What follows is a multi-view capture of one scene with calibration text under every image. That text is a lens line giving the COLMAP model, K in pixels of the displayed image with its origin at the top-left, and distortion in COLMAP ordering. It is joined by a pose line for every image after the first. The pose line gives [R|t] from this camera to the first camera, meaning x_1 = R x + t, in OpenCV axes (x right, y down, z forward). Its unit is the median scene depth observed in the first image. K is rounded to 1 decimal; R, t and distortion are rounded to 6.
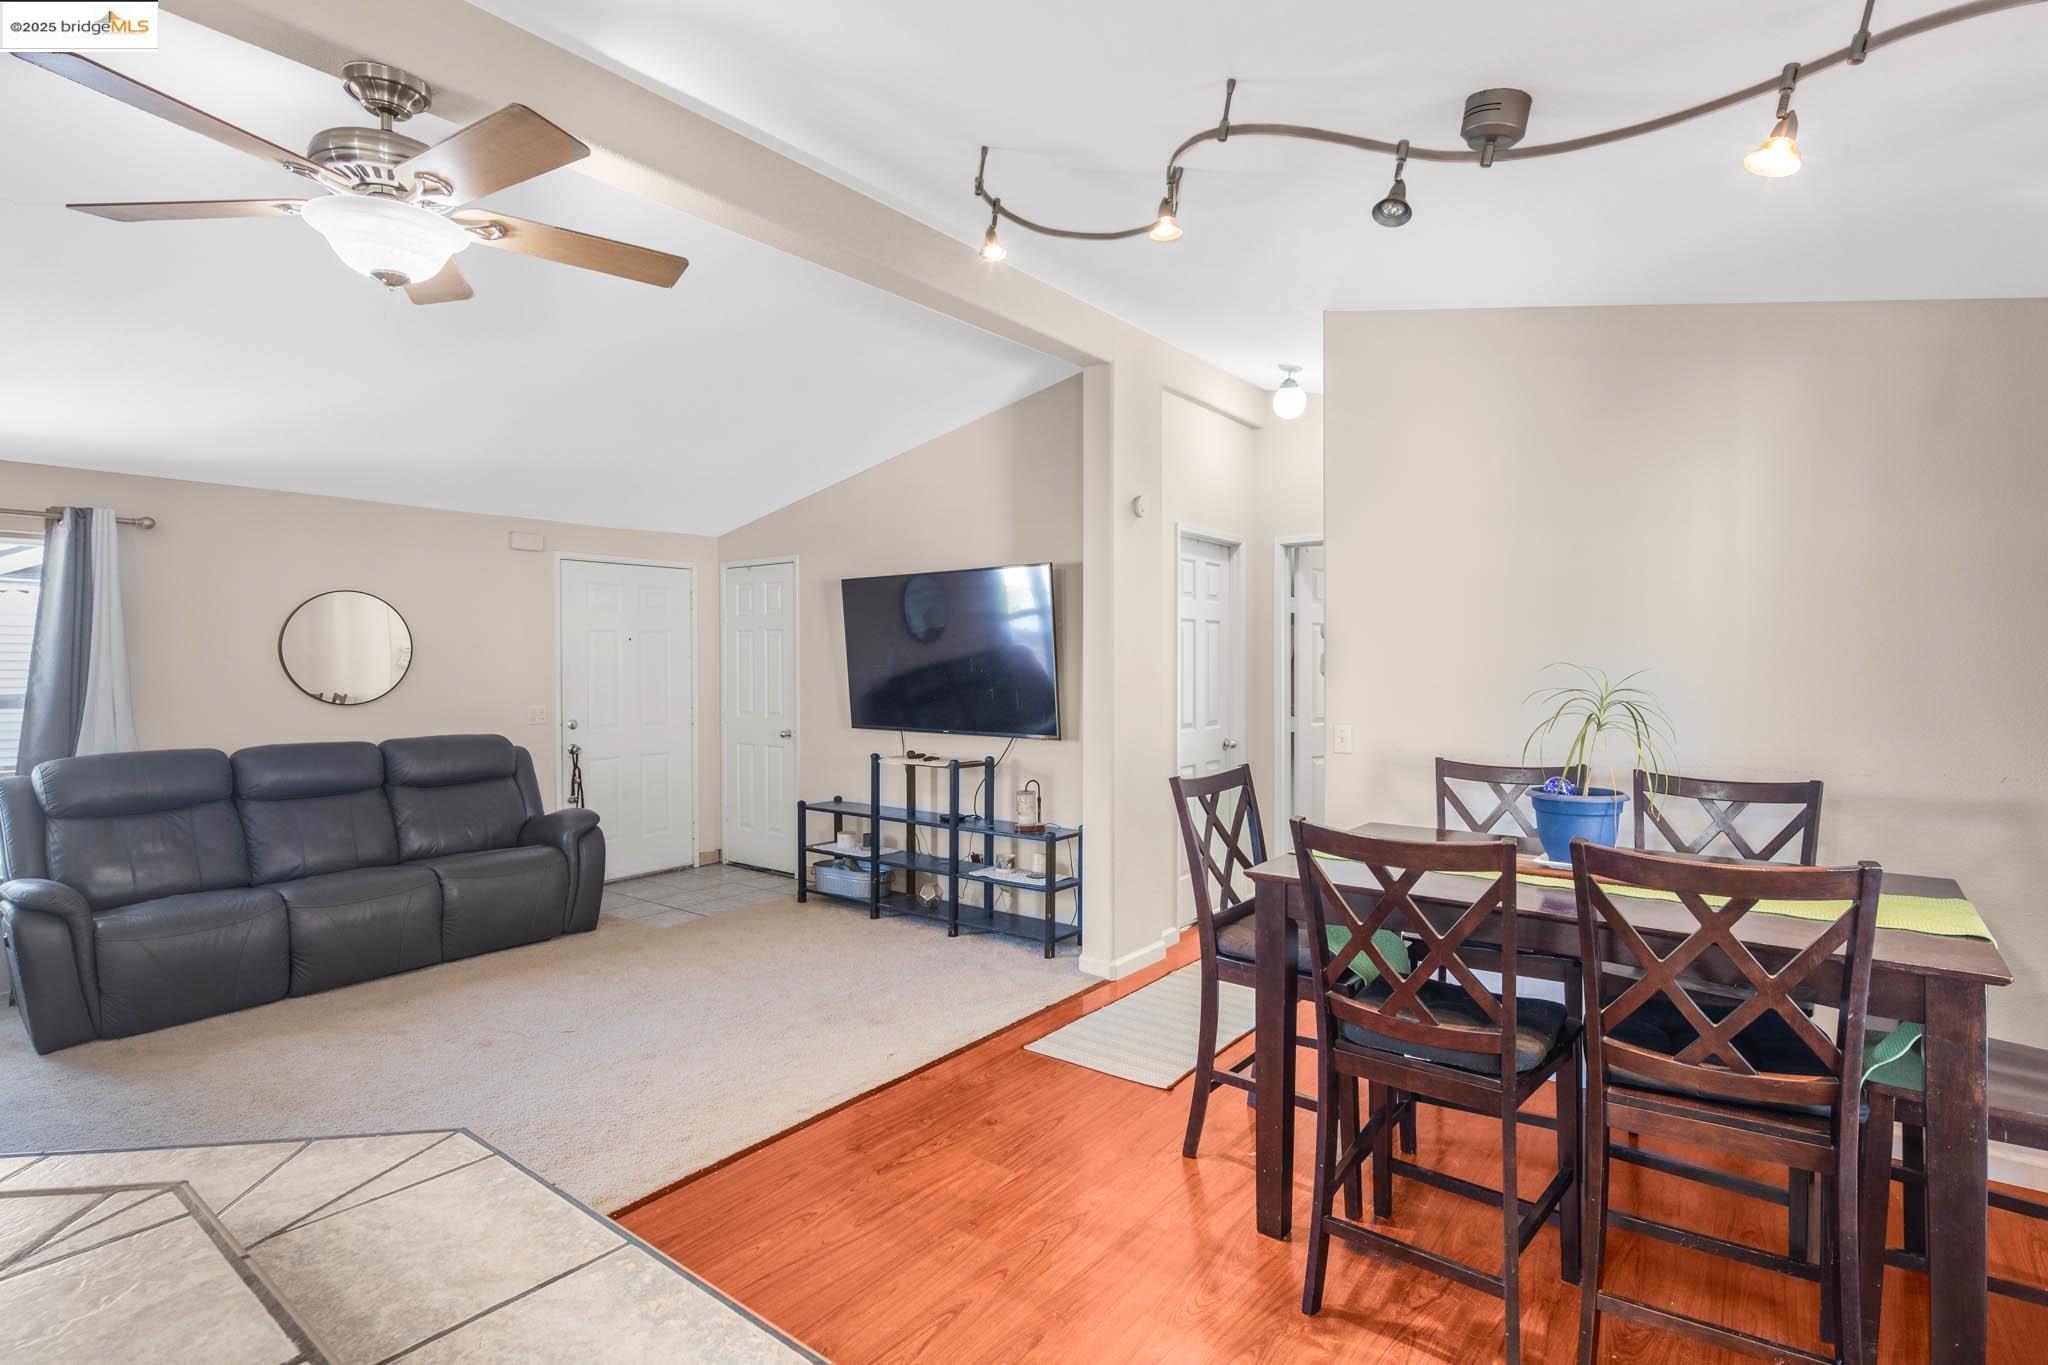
lens RADIAL K [[1006.1, 0, 1021.3], [0, 1006.1, 658.0], [0, 0, 1]] dist [0.001365, -0.000790]
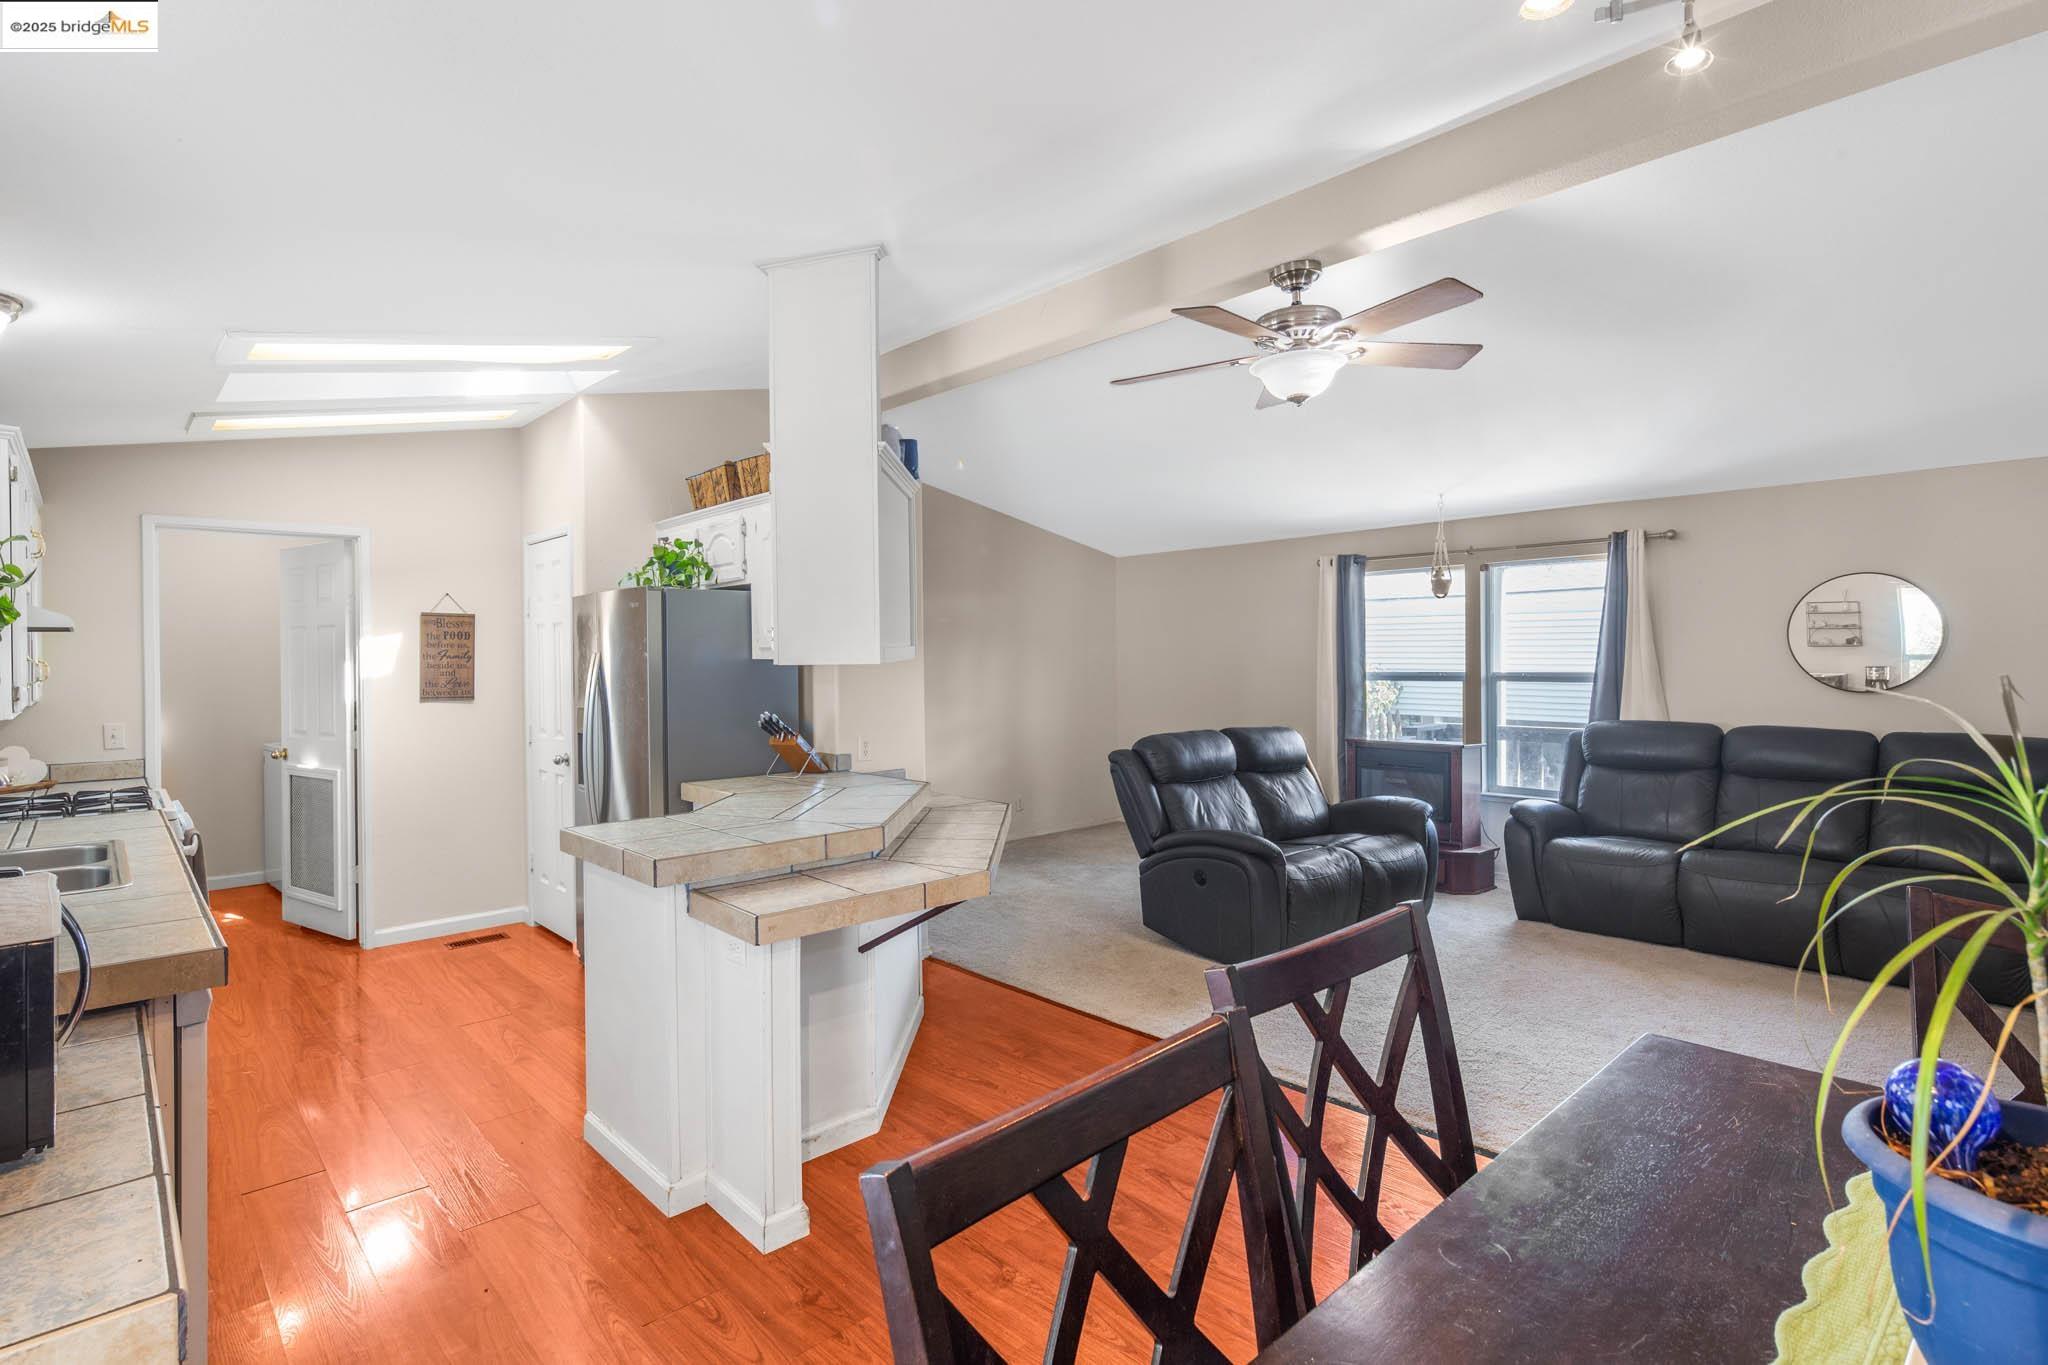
lens RADIAL K [[1006.1, 0, 1021.3], [0, 1006.1, 658.0], [0, 0, 1]] dist [0.001365, -0.000790]
pose [[-0.159230, 0.009416, -0.987197, 0.443246], [0.011066, 0.999909, 0.007752, -0.003039], [0.987180, -0.009690, -0.159319, 0.399674]]
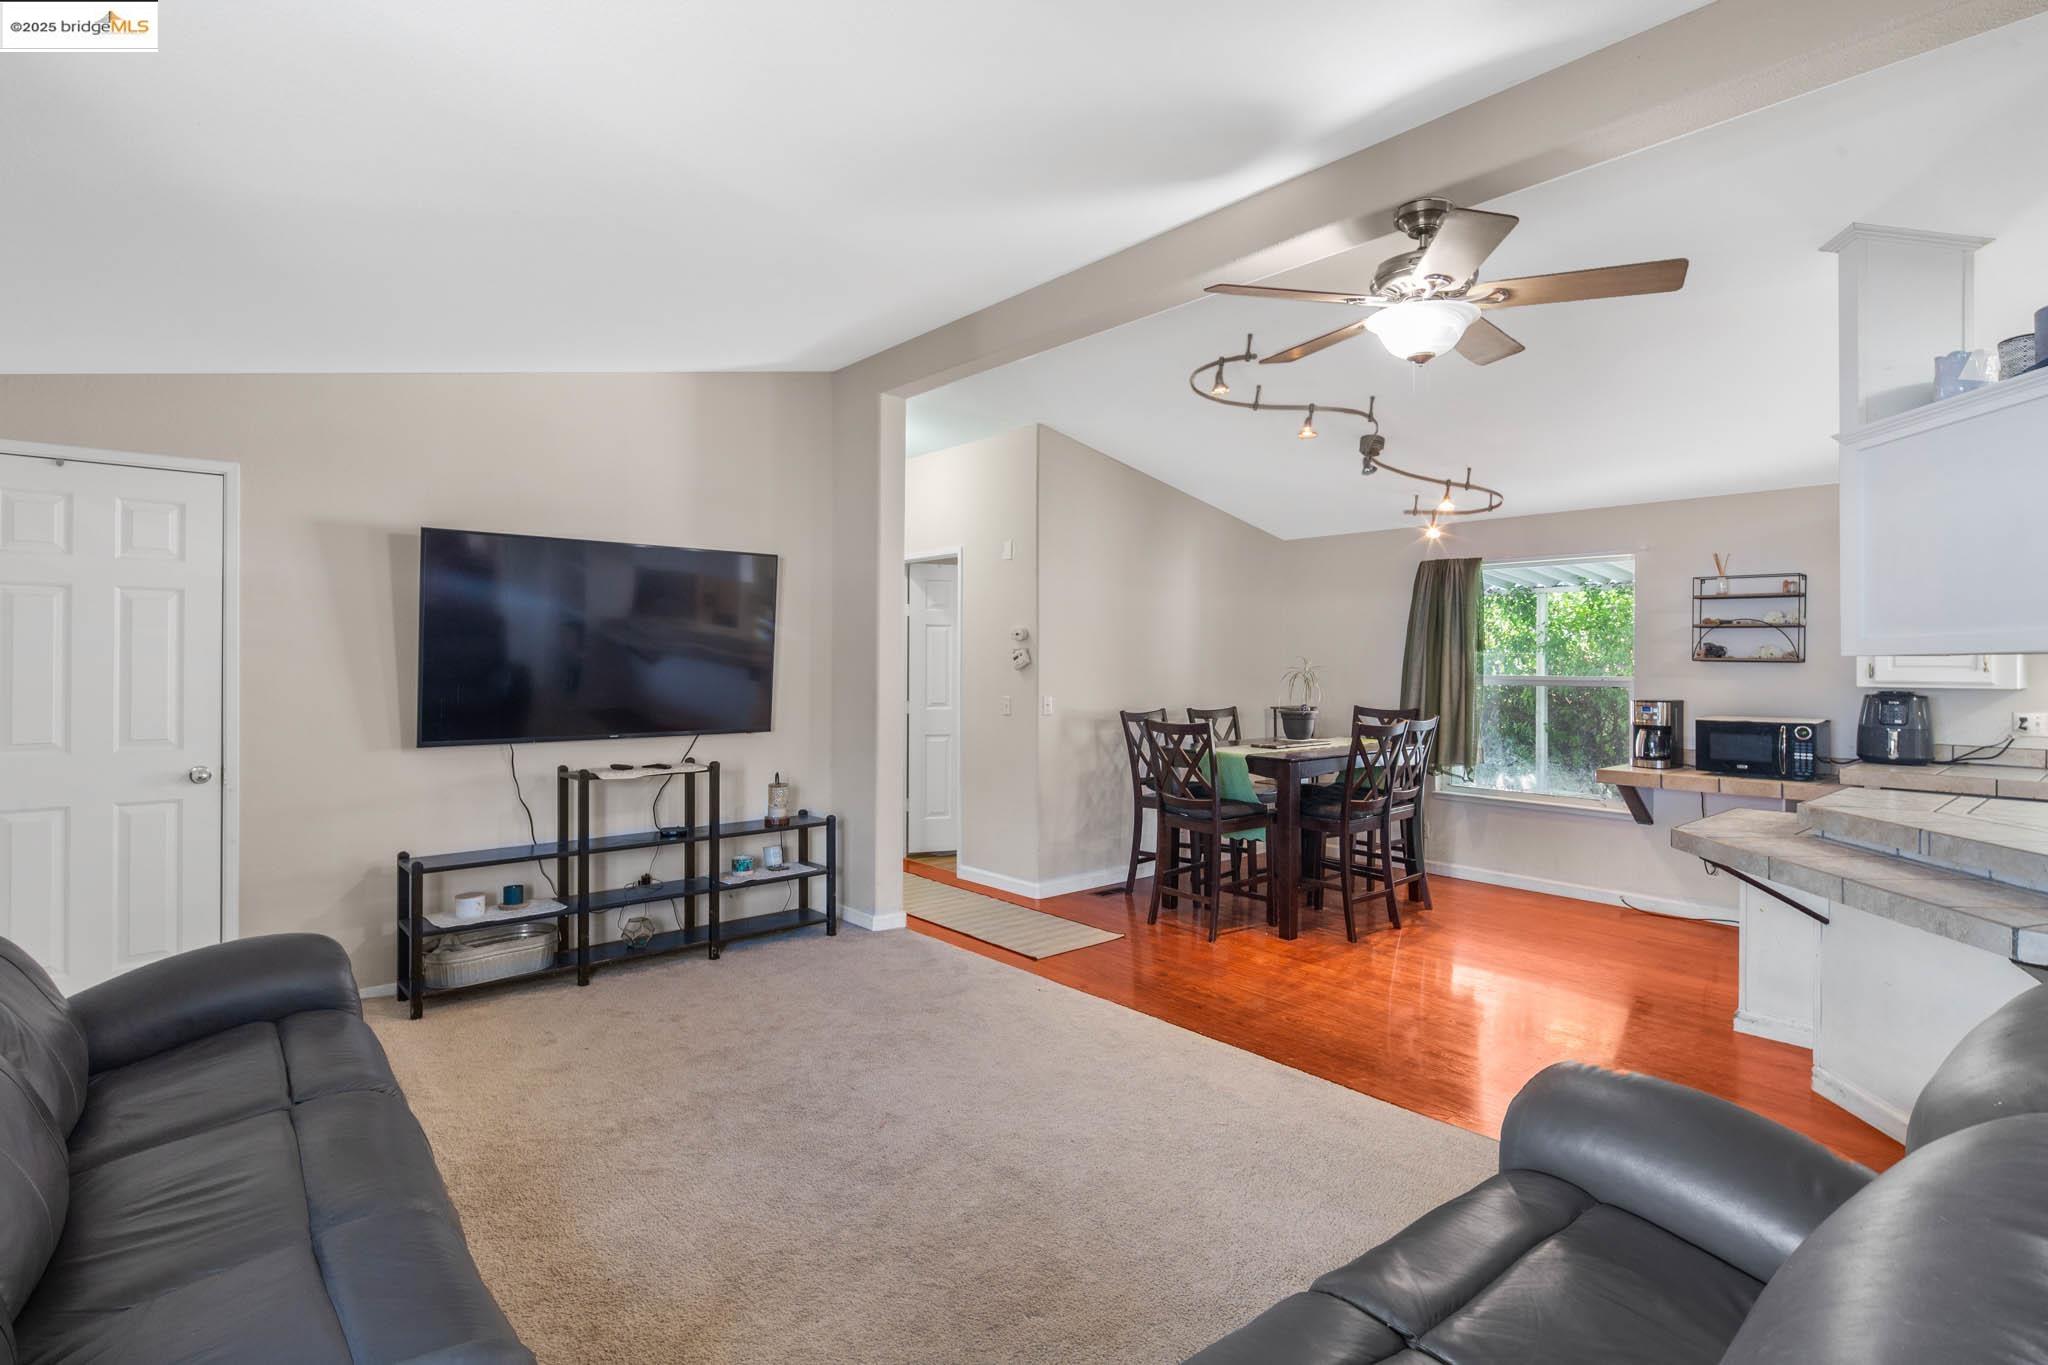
lens RADIAL K [[1006.1, 0, 1021.3], [0, 1006.1, 658.0], [0, 0, 1]] dist [0.001365, -0.000790]
pose [[0.192074, 0.009145, 0.981338, -0.970090], [-0.004305, 0.999955, -0.008476, 0.016327], [-0.981371, -0.002596, 0.192105, 0.607940]]
